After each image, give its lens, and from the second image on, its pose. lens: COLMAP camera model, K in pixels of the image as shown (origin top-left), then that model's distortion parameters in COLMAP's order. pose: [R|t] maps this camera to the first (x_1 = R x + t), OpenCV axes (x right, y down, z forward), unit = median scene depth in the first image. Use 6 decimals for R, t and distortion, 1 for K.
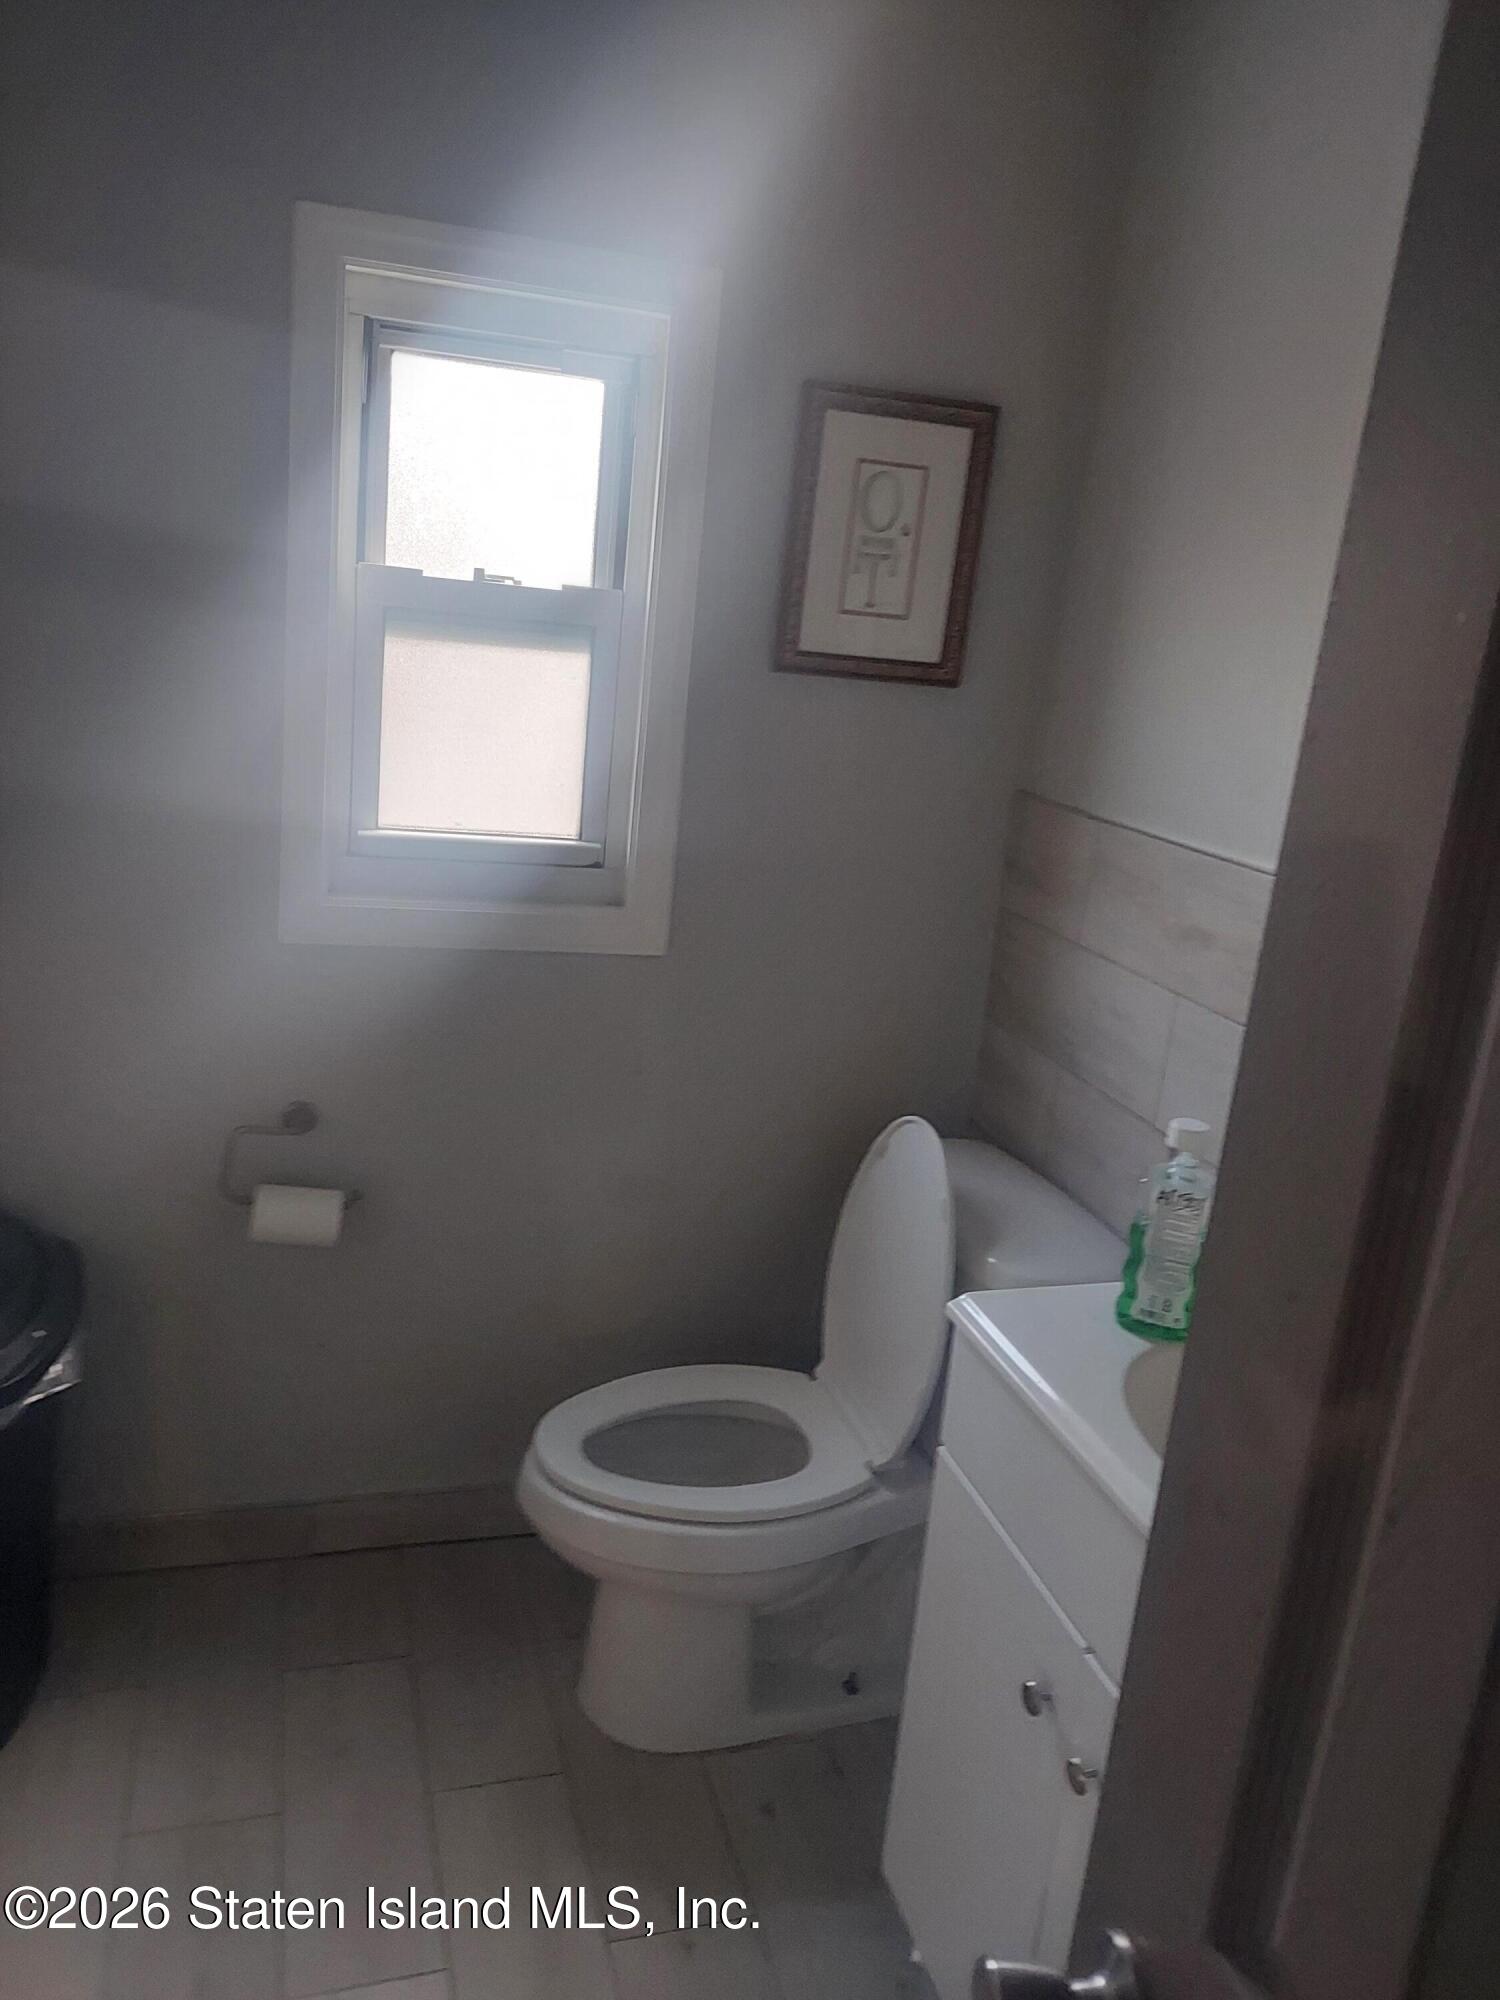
lens RADIAL K [[1461.3, 0, 708.7], [0, 1461.3, 995.9], [0, 0, 1]] dist [0.054029, -0.084396]
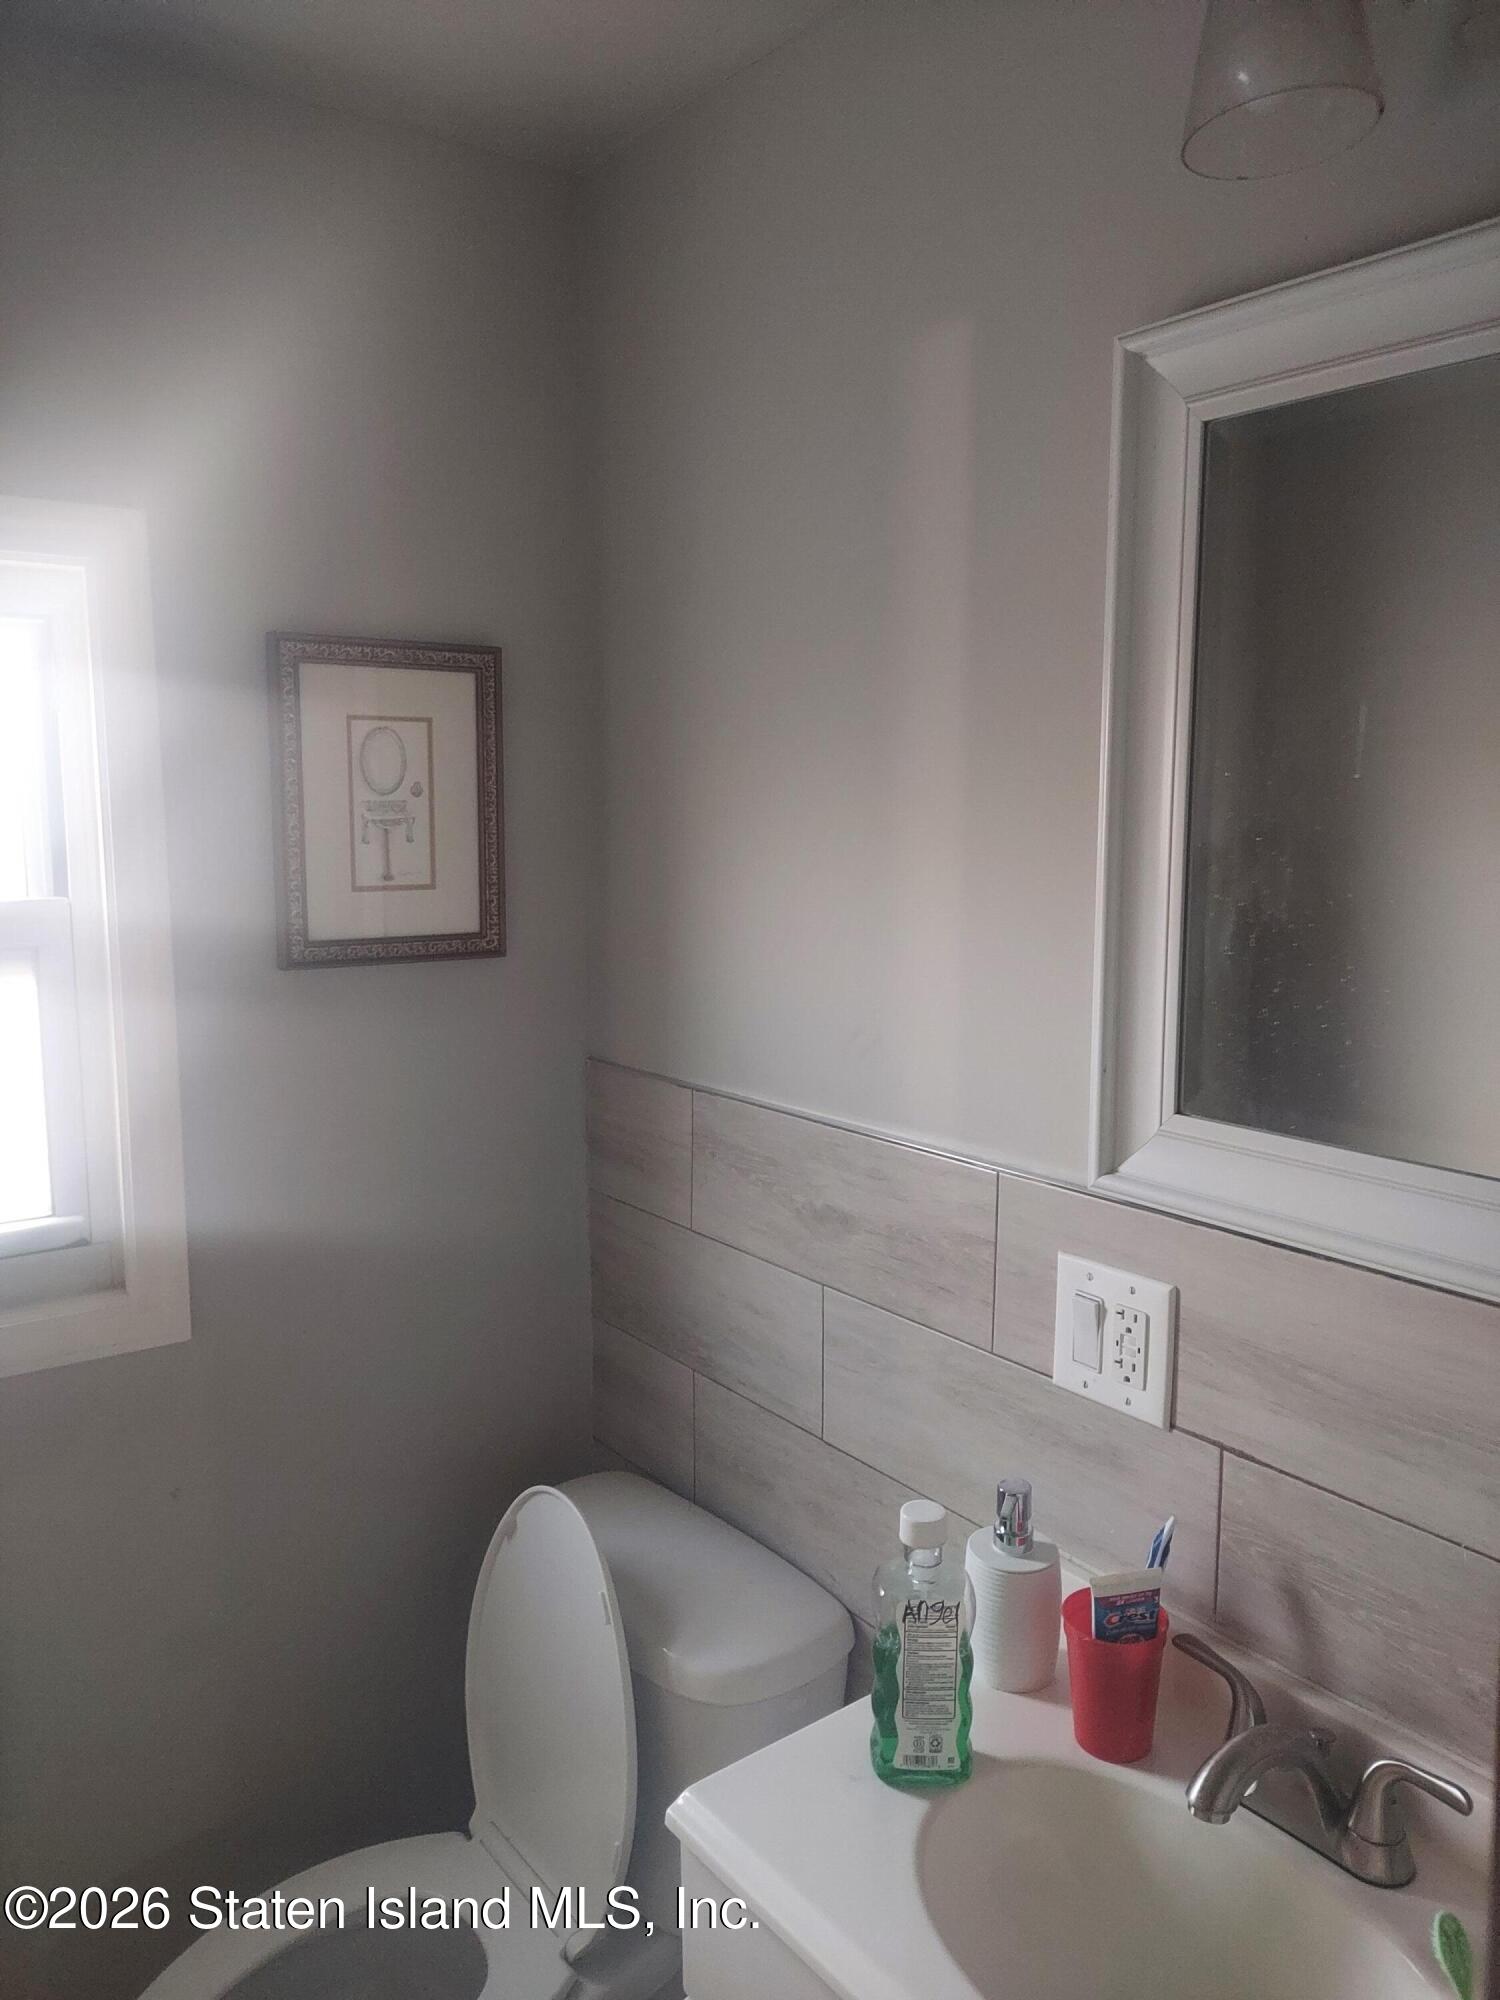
lens RADIAL K [[1461.3, 0, 708.7], [0, 1461.3, 995.9], [0, 0, 1]] dist [0.054029, -0.084396]
pose [[0.935474, -0.141296, 0.323919, -0.000934], [0.180308, 0.979145, -0.093617, -0.089423], [-0.303936, 0.145981, 0.941442, 0.160975]]
